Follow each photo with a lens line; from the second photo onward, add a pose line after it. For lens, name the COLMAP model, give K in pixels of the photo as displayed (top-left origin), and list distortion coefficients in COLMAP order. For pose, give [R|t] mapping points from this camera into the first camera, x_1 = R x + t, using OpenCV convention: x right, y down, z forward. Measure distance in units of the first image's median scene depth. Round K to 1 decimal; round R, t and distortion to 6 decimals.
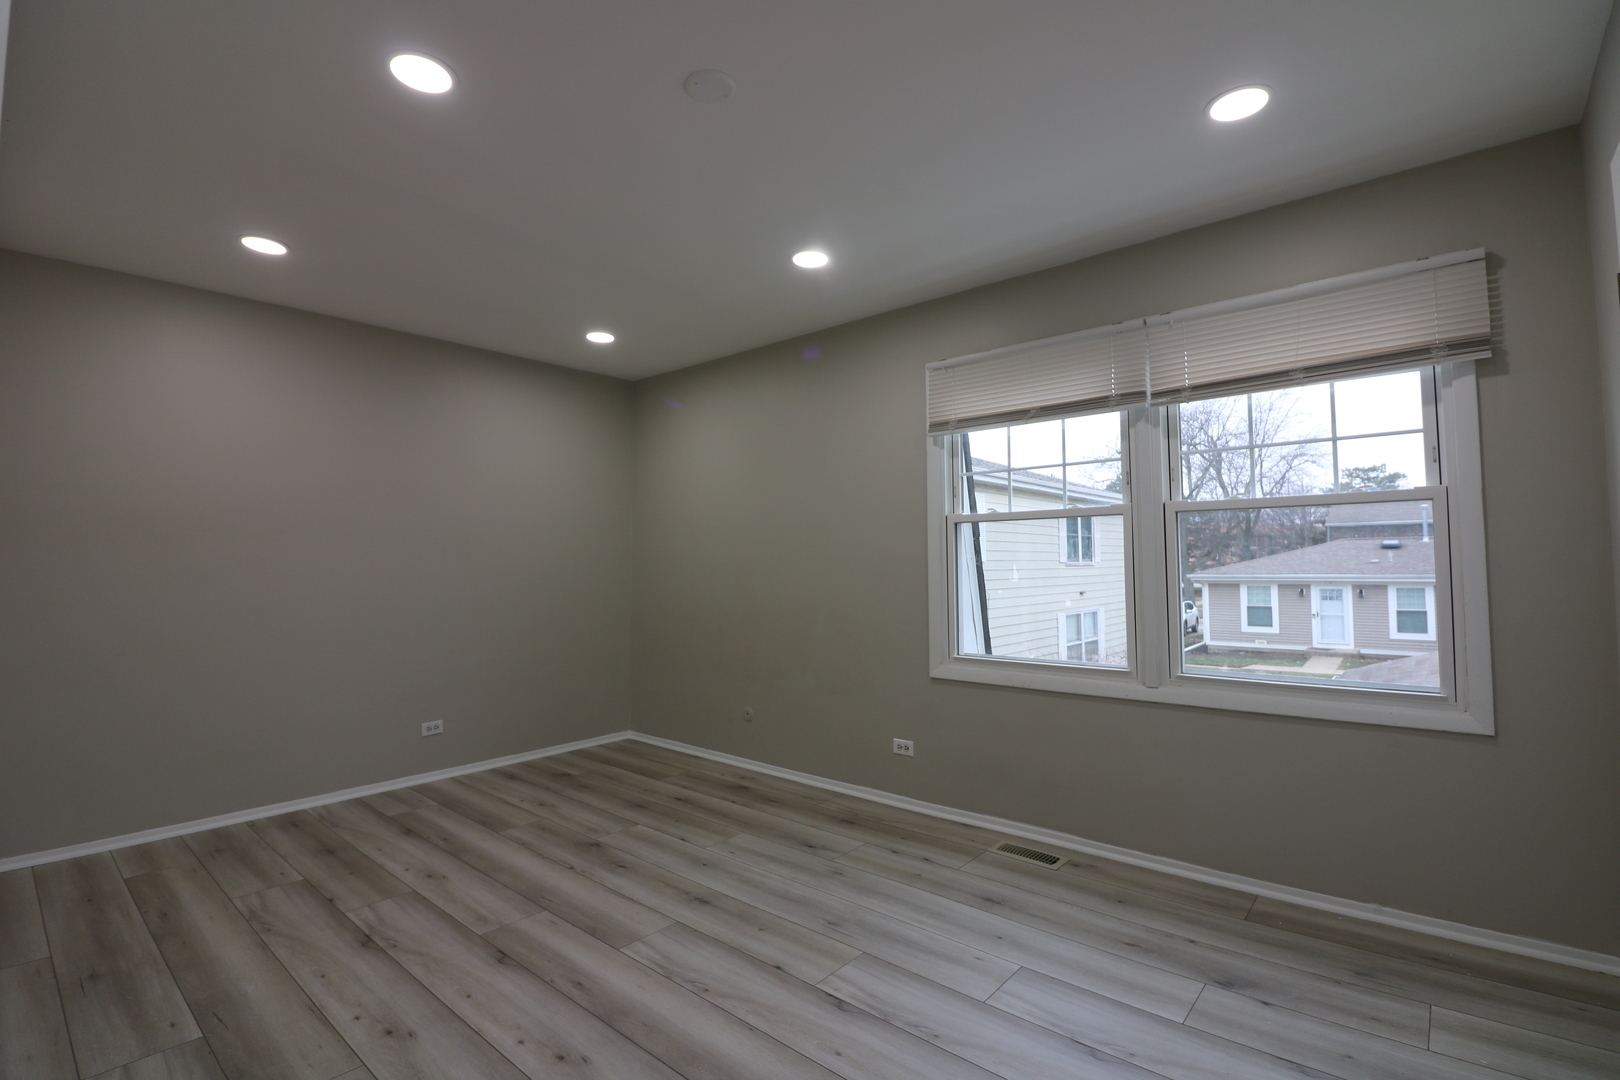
lens RADIAL K [[751.7, 0, 810.0], [0, 751.7, 540.0], [0, 0, 1]] dist [-0.002814, -0.000746]
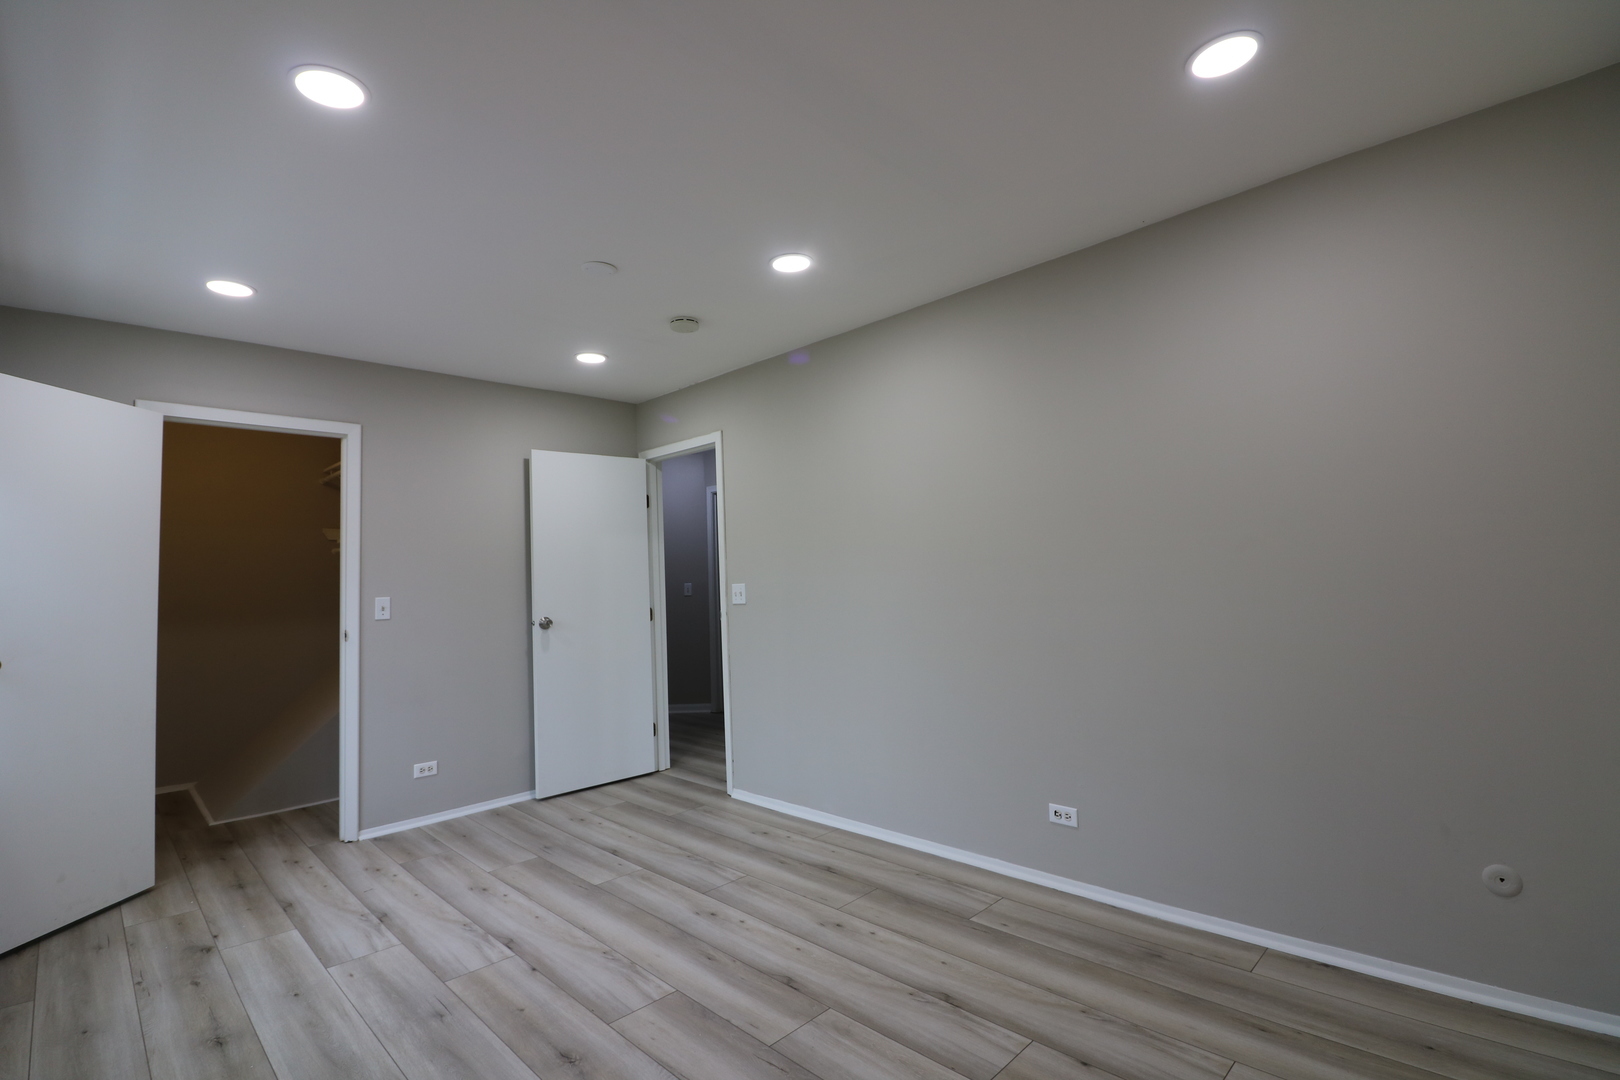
lens RADIAL K [[751.7, 0, 810.0], [0, 751.7, 540.0], [0, 0, 1]] dist [-0.002814, -0.000746]
pose [[-0.996456, 0.051864, 0.066230, -0.539236], [0.046228, 0.995396, -0.083962, 0.050331], [-0.070280, -0.080602, -0.994266, 2.068632]]
